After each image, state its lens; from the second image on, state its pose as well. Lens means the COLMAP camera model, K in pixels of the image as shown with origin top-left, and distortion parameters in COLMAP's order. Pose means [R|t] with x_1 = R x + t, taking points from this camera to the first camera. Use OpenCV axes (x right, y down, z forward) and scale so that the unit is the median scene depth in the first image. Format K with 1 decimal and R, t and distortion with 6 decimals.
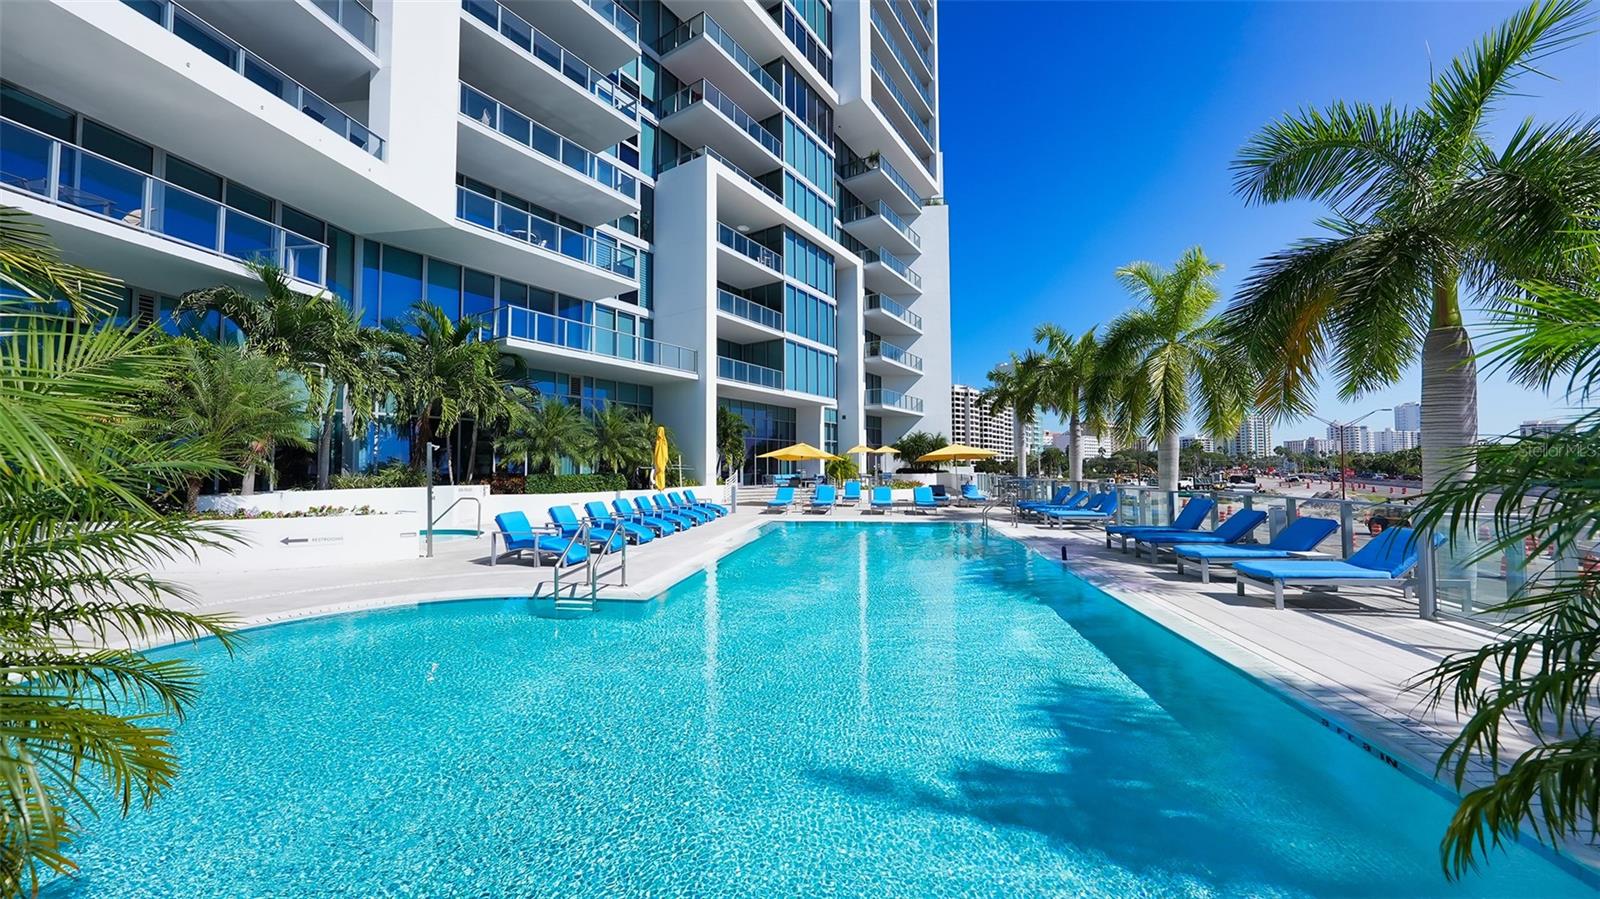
lens RADIAL K [[539.6, 0, 800.0], [0, 539.6, 449.5], [0, 0, 1]] dist [0.000219, 0.000042]
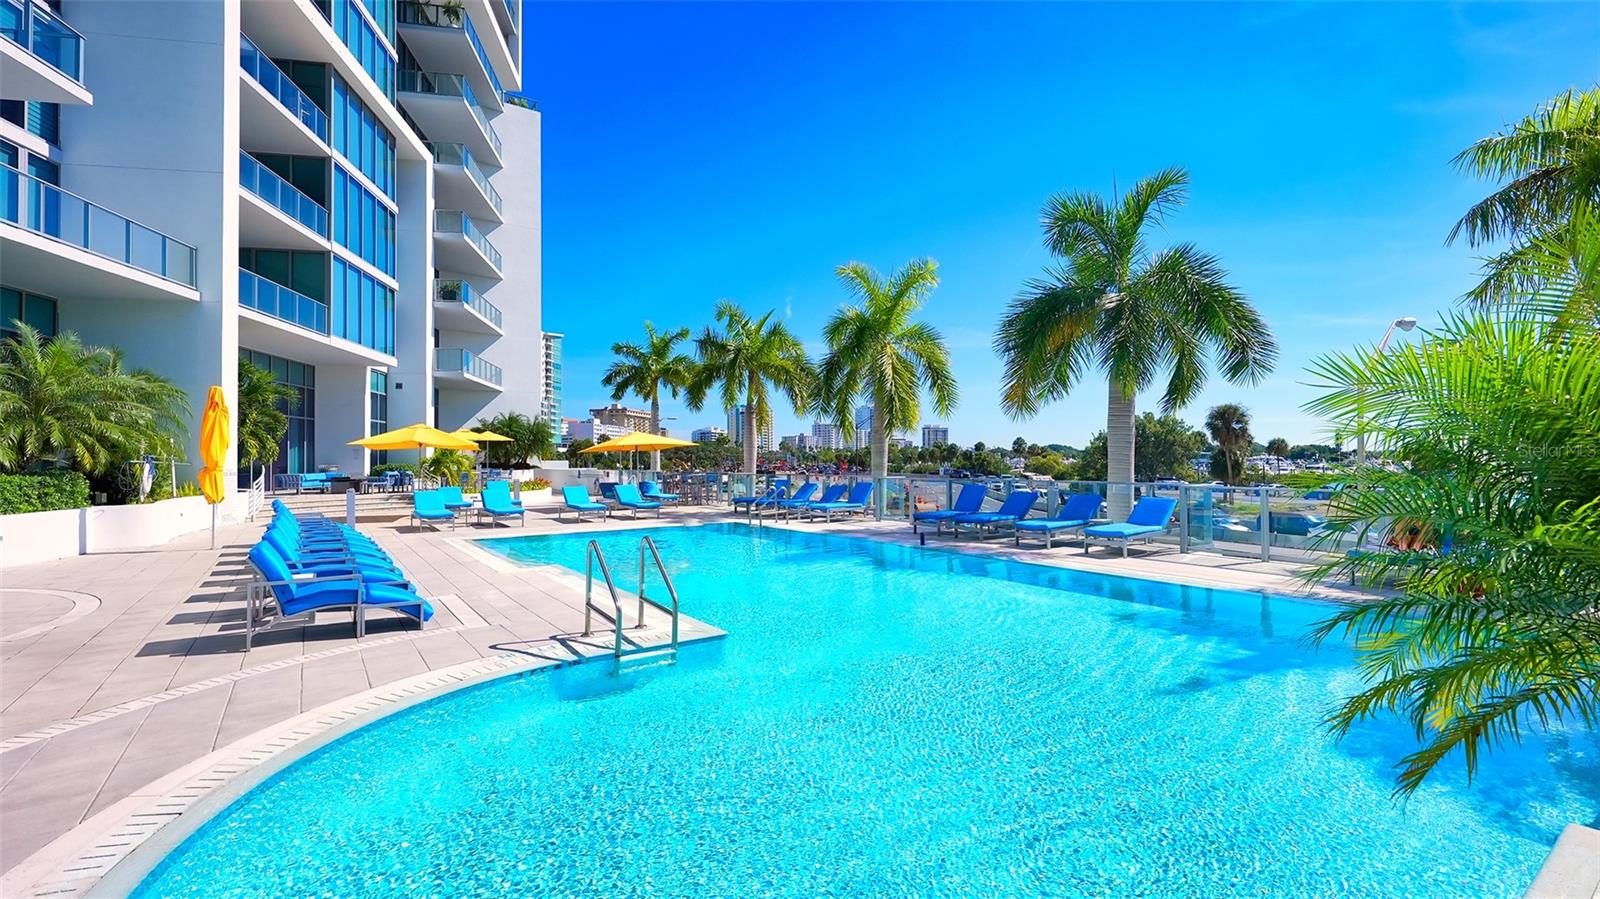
lens RADIAL K [[702.7, 0, 800.0], [0, 702.7, 449.5], [0, 0, 1]] dist [-0.012847, 0.000377]
pose [[0.714235, 0.009709, 0.699839, -0.197878], [-0.020266, 0.999771, 0.006813, 0.002801], [-0.699613, -0.019049, 0.714268, 0.053642]]
